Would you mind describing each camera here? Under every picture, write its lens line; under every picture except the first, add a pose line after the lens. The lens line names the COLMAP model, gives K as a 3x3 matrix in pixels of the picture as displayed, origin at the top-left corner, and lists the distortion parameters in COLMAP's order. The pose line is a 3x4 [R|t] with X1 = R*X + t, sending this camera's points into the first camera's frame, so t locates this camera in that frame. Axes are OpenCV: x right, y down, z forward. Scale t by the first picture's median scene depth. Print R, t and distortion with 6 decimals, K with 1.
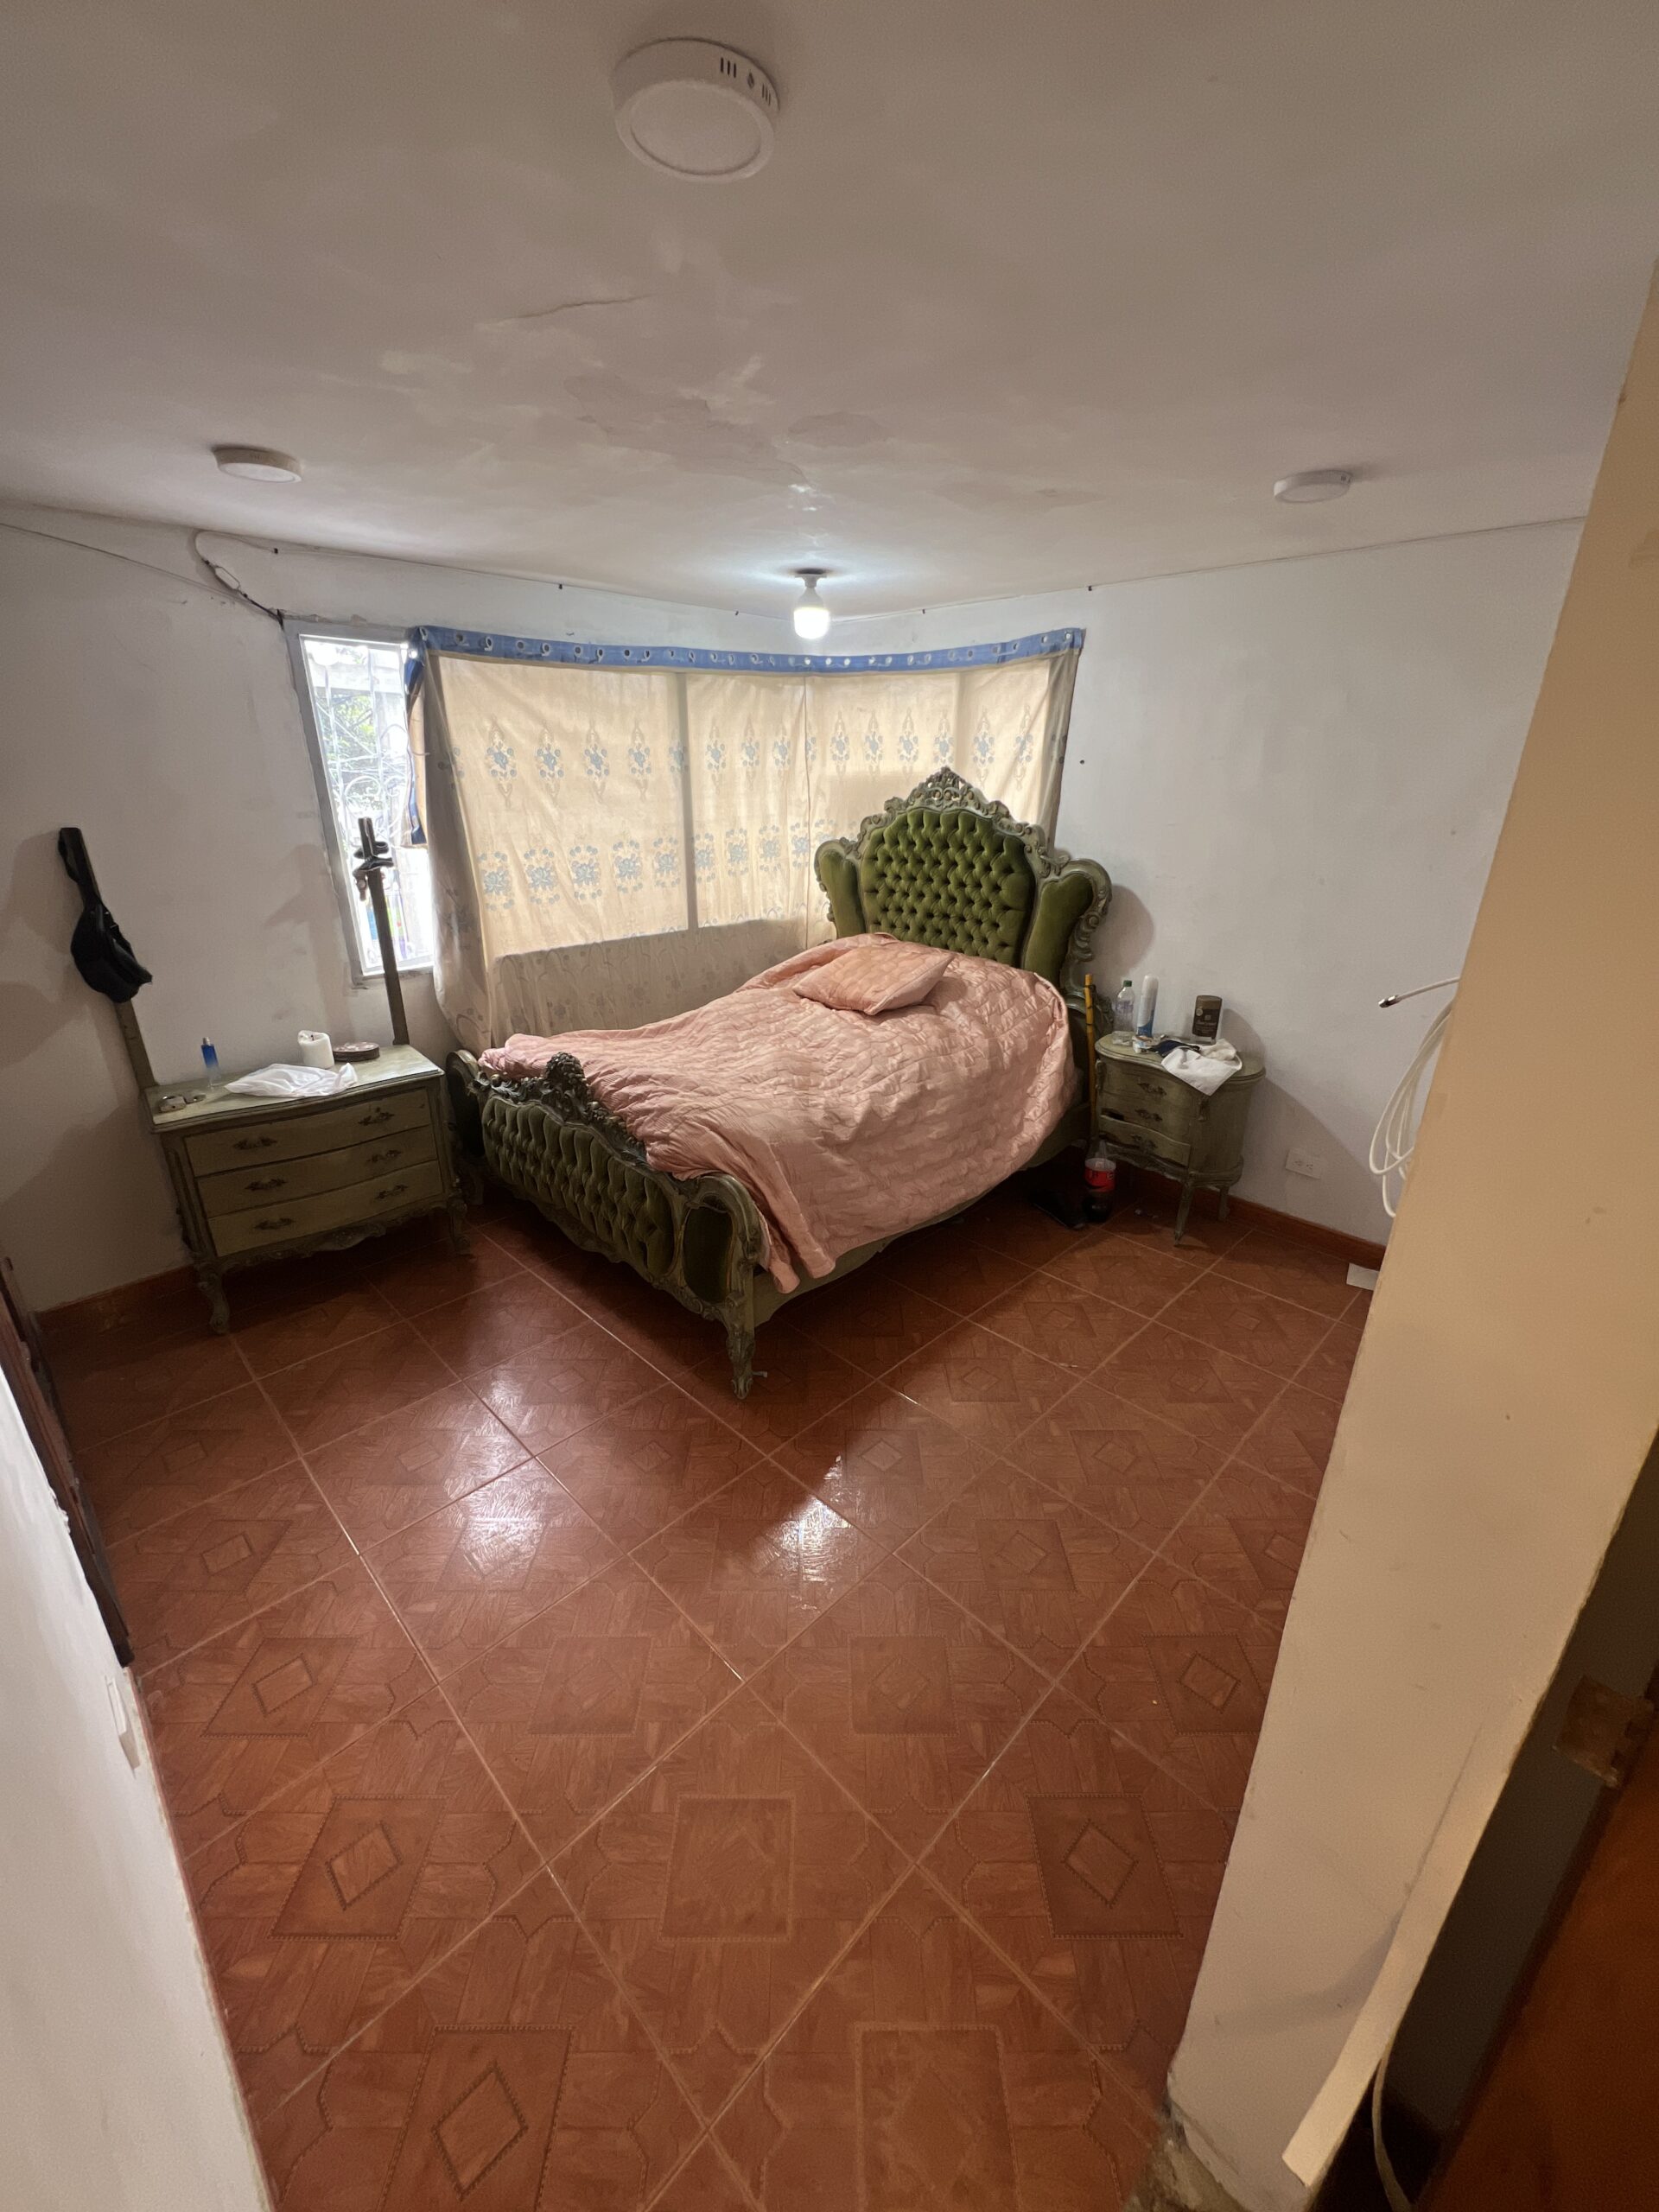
lens RADIAL K [[878.7, 0, 829.5], [0, 878.7, 1106.0], [0, 0, 1]] dist [-0.003425, -0.000026]
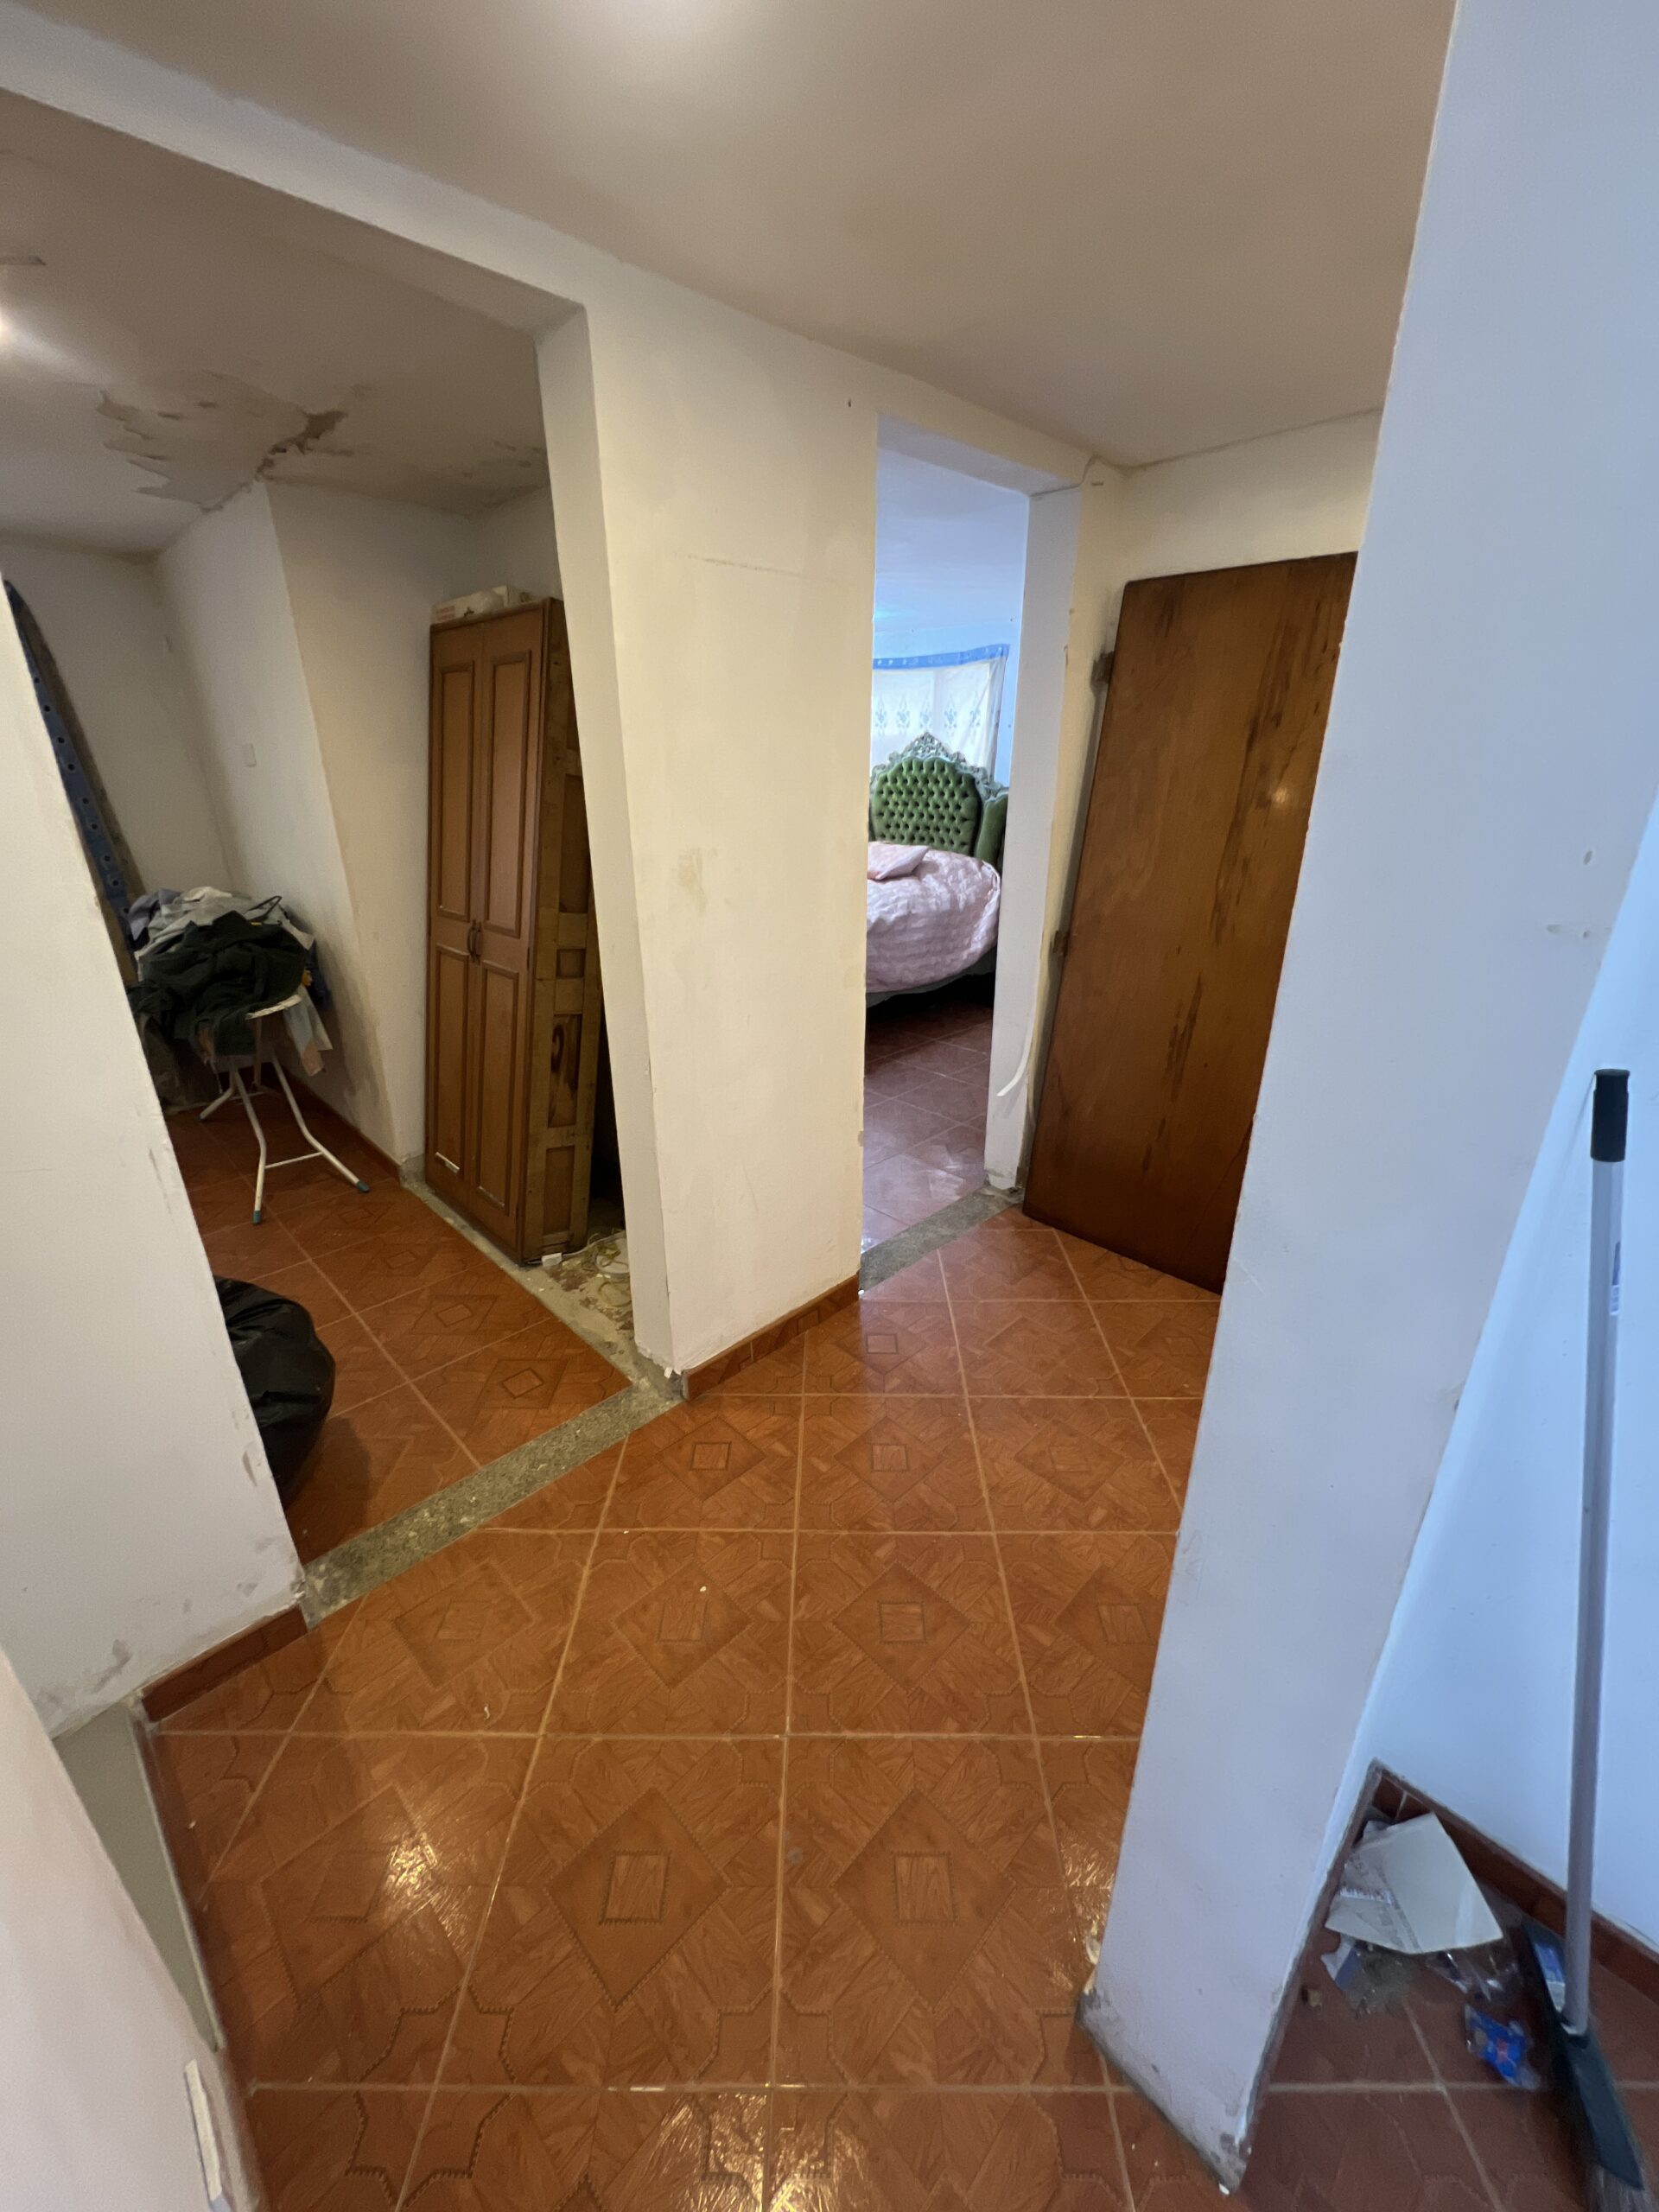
lens RADIAL K [[878.7, 0, 829.5], [0, 878.7, 1106.0], [0, 0, 1]] dist [-0.003425, -0.000026]
pose [[0.999964, -0.004352, -0.007348, -0.033454], [0.004499, 0.999788, 0.020103, 0.259605], [0.007259, -0.020136, 0.999771, -0.601189]]
